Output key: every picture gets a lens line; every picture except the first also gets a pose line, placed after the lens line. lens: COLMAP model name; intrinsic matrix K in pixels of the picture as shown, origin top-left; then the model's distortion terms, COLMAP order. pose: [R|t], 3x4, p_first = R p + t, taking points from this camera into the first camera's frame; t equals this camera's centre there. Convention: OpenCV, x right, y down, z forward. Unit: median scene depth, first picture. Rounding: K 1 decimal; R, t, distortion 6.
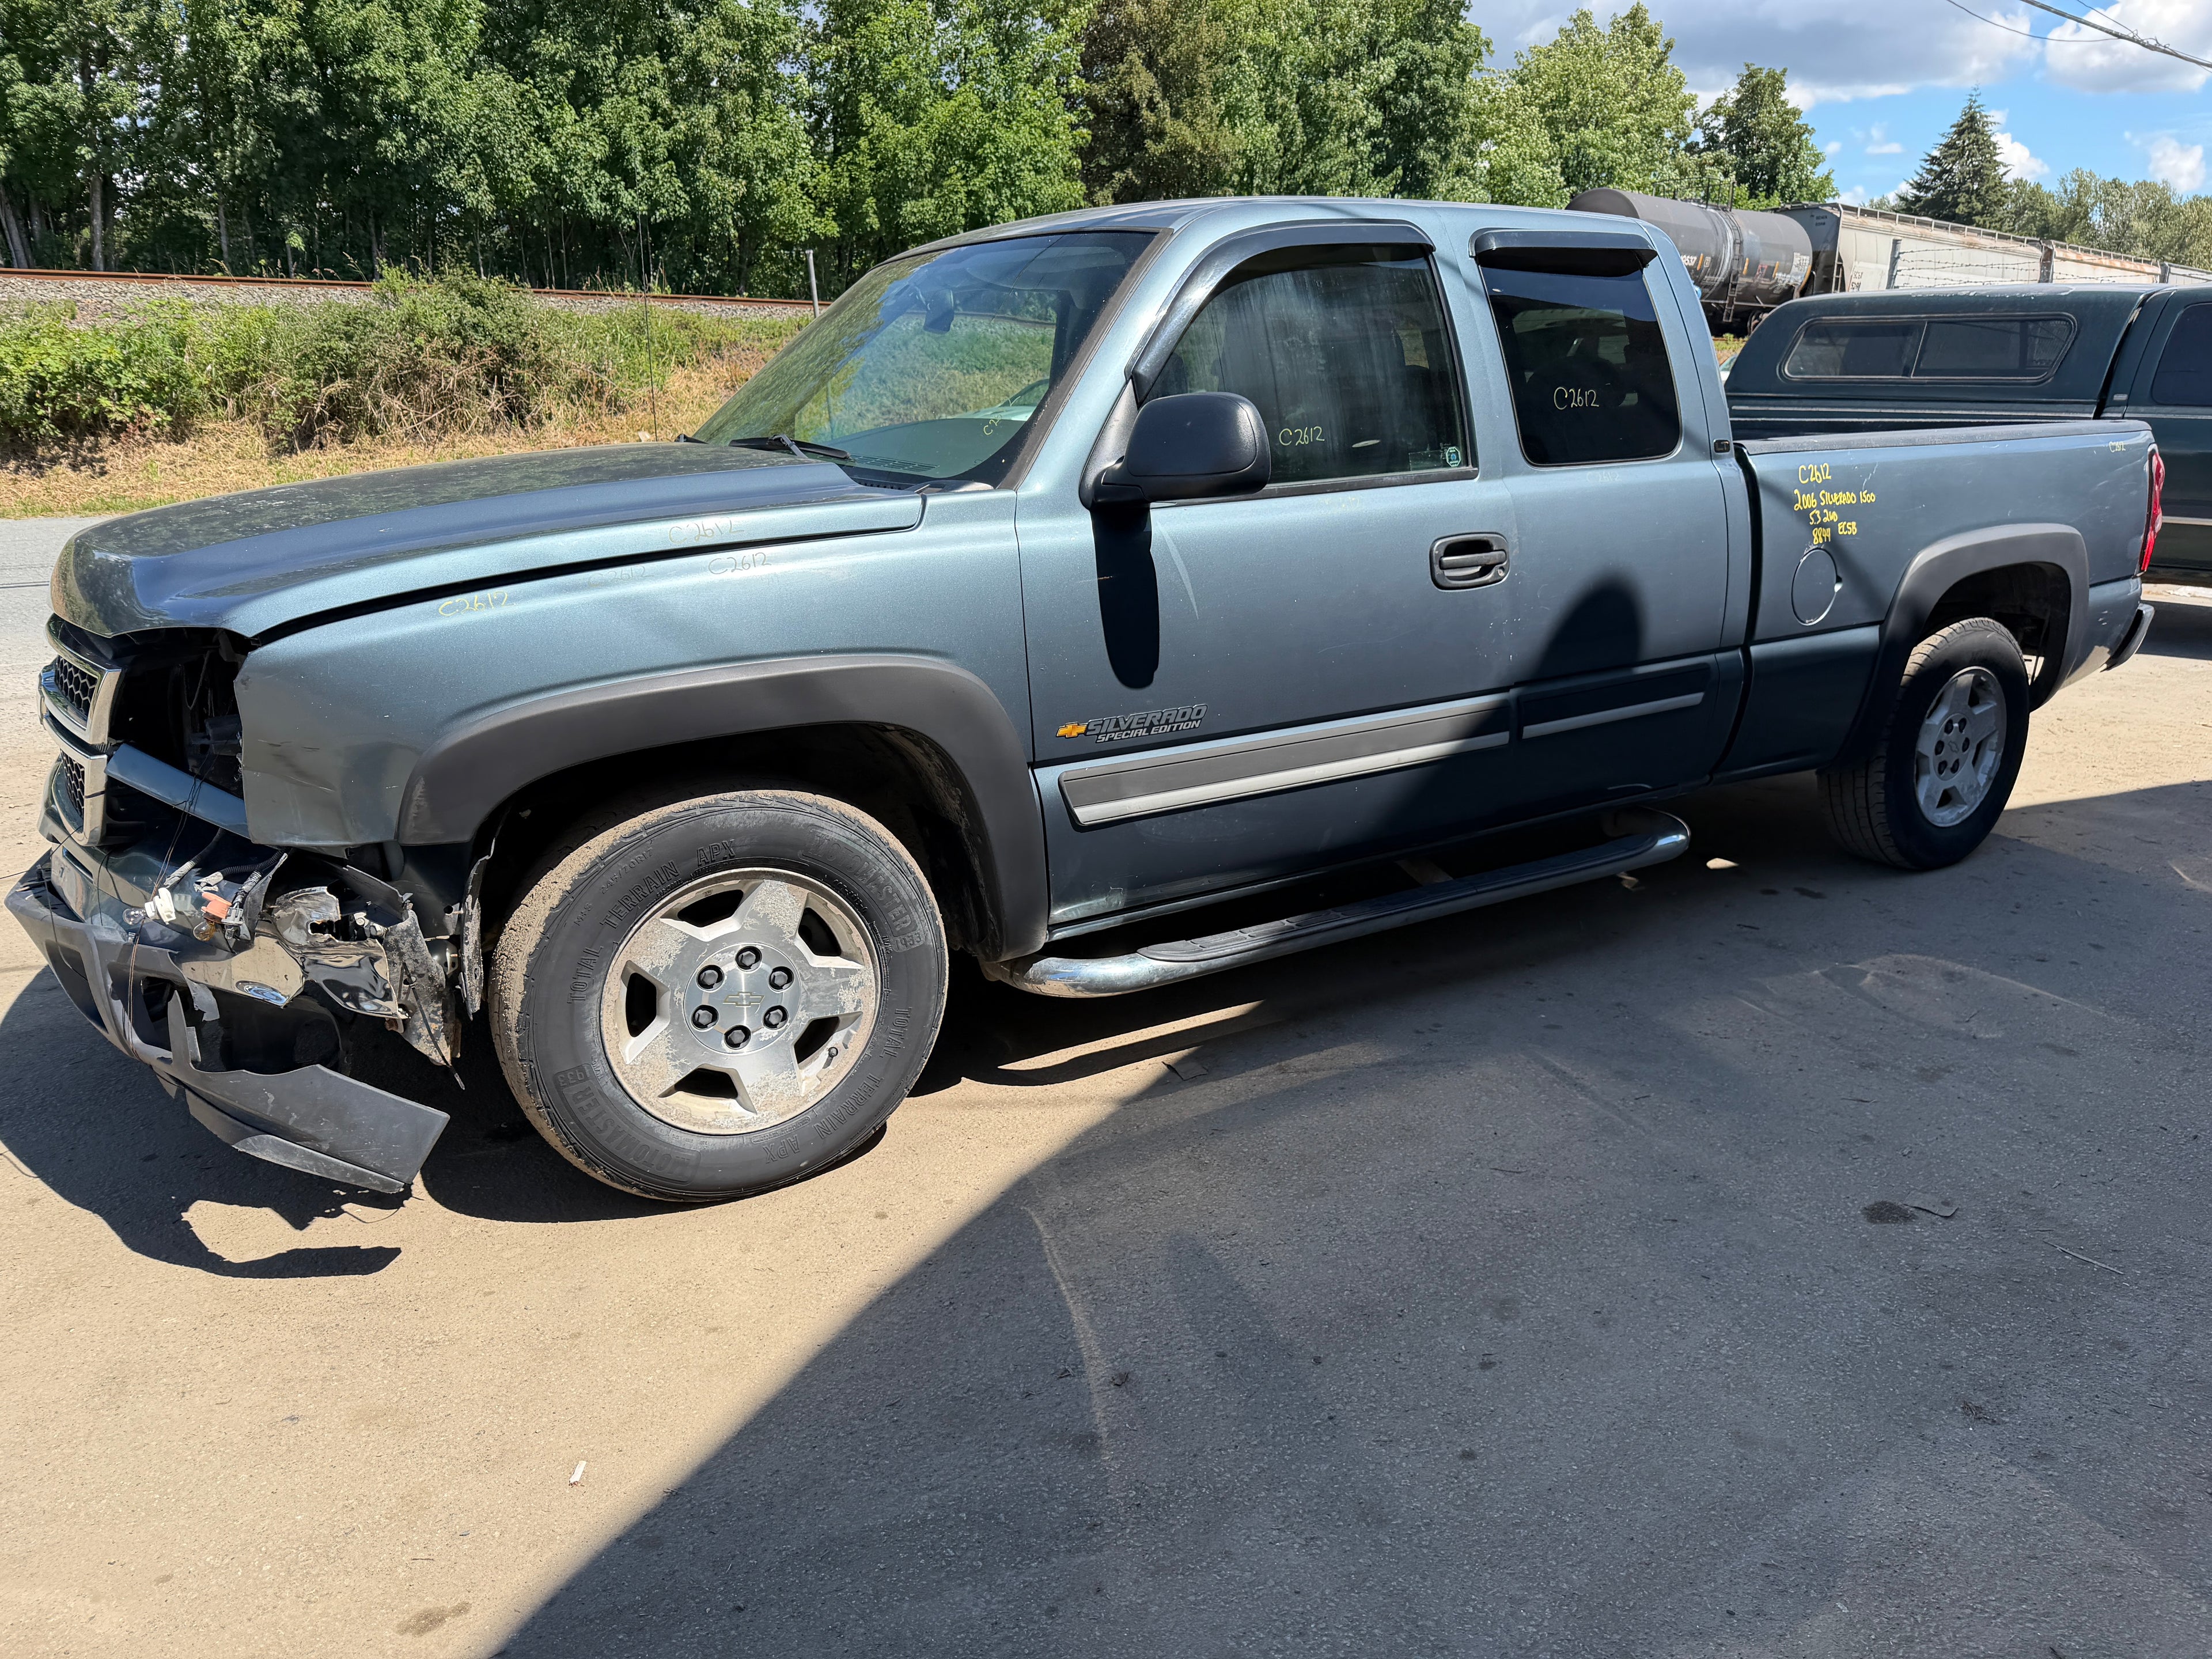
lens RADIAL K [[1575.3, 0, 1141.7], [0, 1575.3, 820.3], [0, 0, 1]] dist [0.033548, -0.050510]
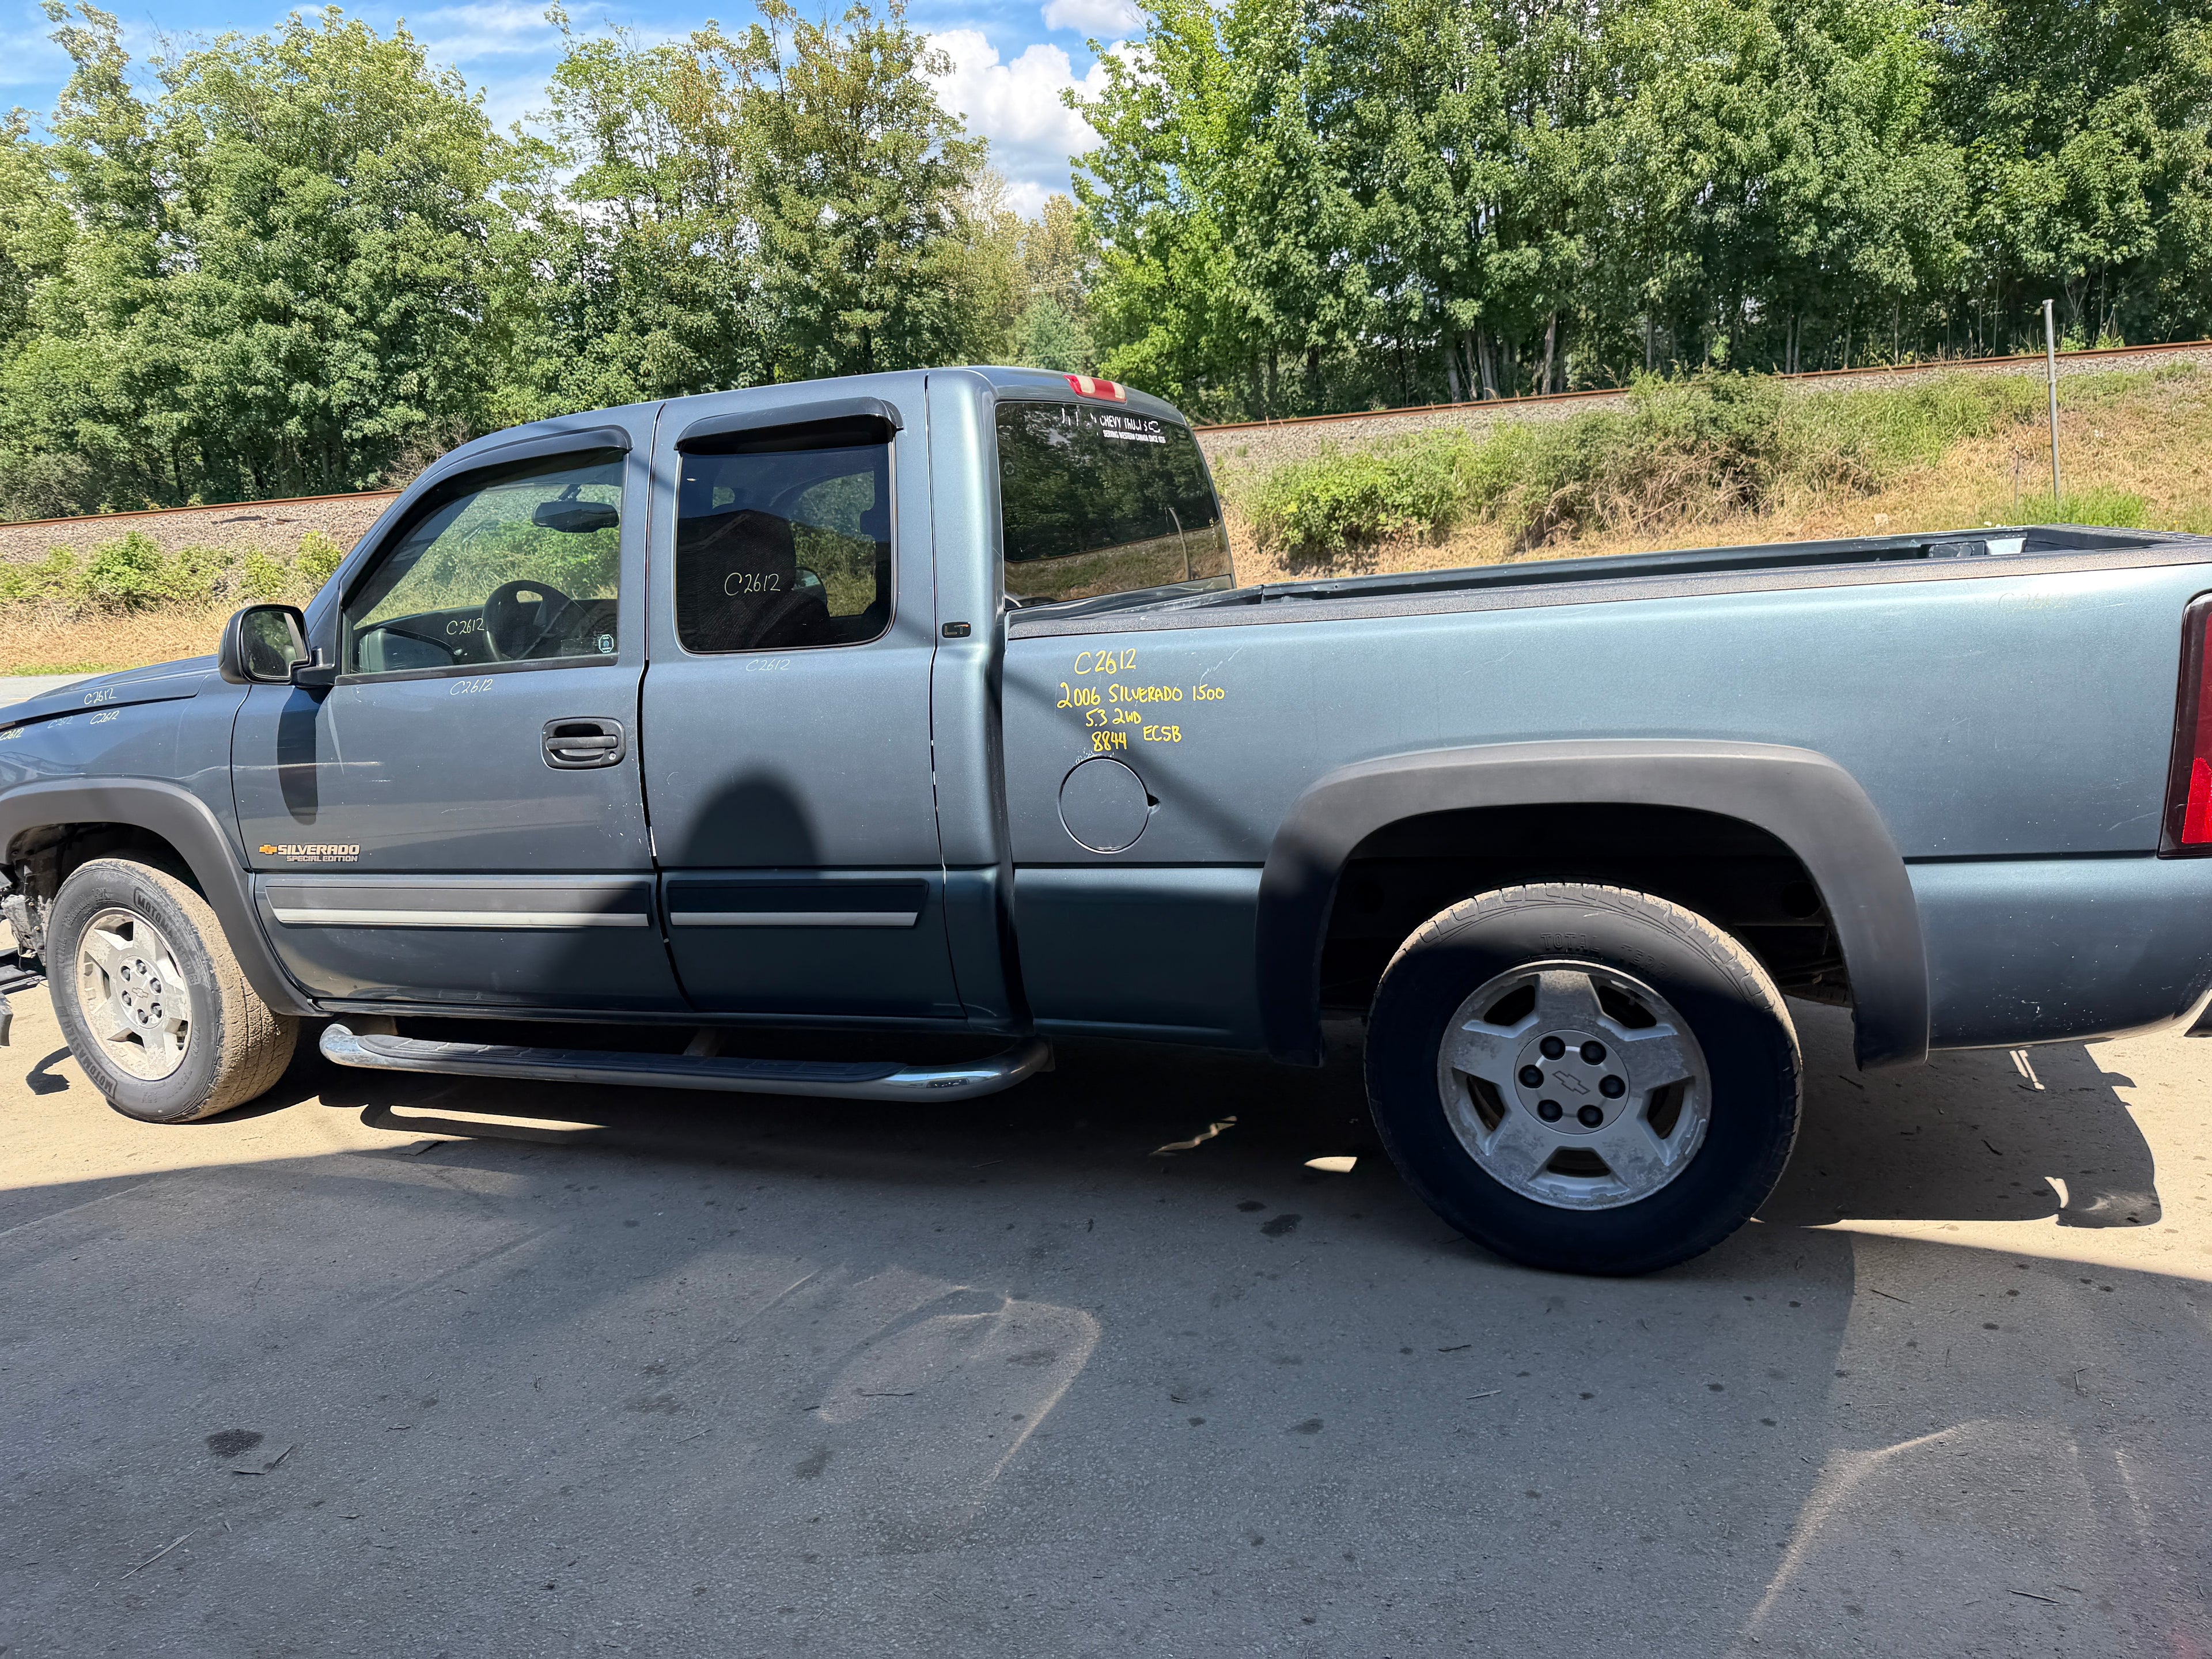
lens RADIAL K [[1575.3, 0, 1105.3], [0, 1575.3, 814.0], [0, 0, 1]] dist [0.033548, -0.050510]
pose [[0.578307, 0.109255, -0.808470, 0.212061], [-0.146287, 0.988817, 0.028986, -0.033652], [0.802596, 0.101505, 0.587823, 0.111297]]
